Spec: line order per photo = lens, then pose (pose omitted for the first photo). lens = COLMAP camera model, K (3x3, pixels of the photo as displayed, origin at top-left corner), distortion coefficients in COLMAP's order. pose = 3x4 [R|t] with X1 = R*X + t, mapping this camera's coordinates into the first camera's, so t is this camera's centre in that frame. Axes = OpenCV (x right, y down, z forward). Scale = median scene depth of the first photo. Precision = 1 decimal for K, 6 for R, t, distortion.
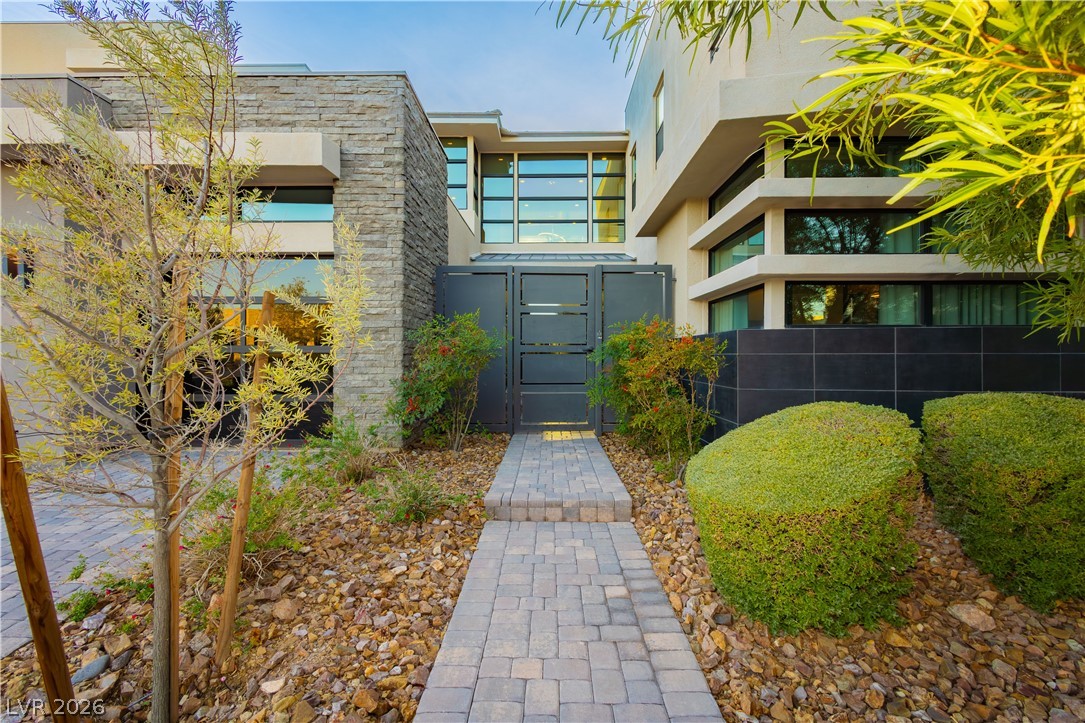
lens RADIAL K [[489.3, 0, 542.1], [0, 489.3, 355.3], [0, 0, 1]] dist [0.001474, 0.000097]
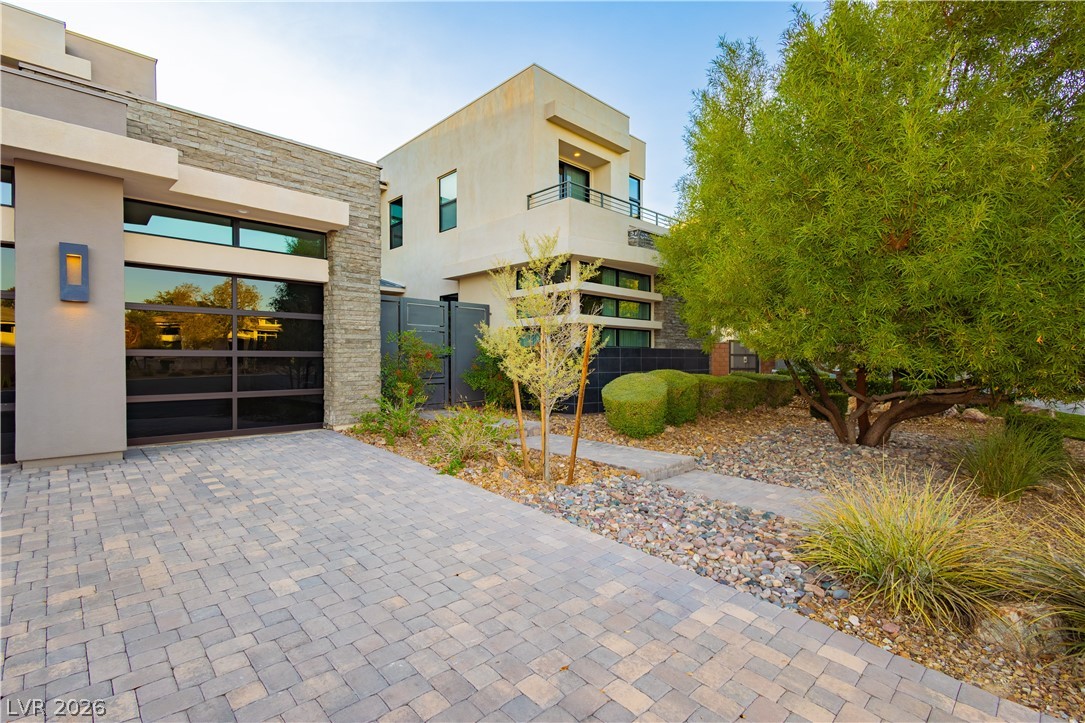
lens RADIAL K [[489.3, 0, 542.4], [0, 489.3, 362.4], [0, 0, 1]] dist [0.001474, 0.000097]
pose [[0.715890, -0.002685, 0.698208, -0.964816], [0.001359, 0.999996, 0.002452, 0.007936], [-0.698212, -0.000806, 0.715891, -0.390660]]
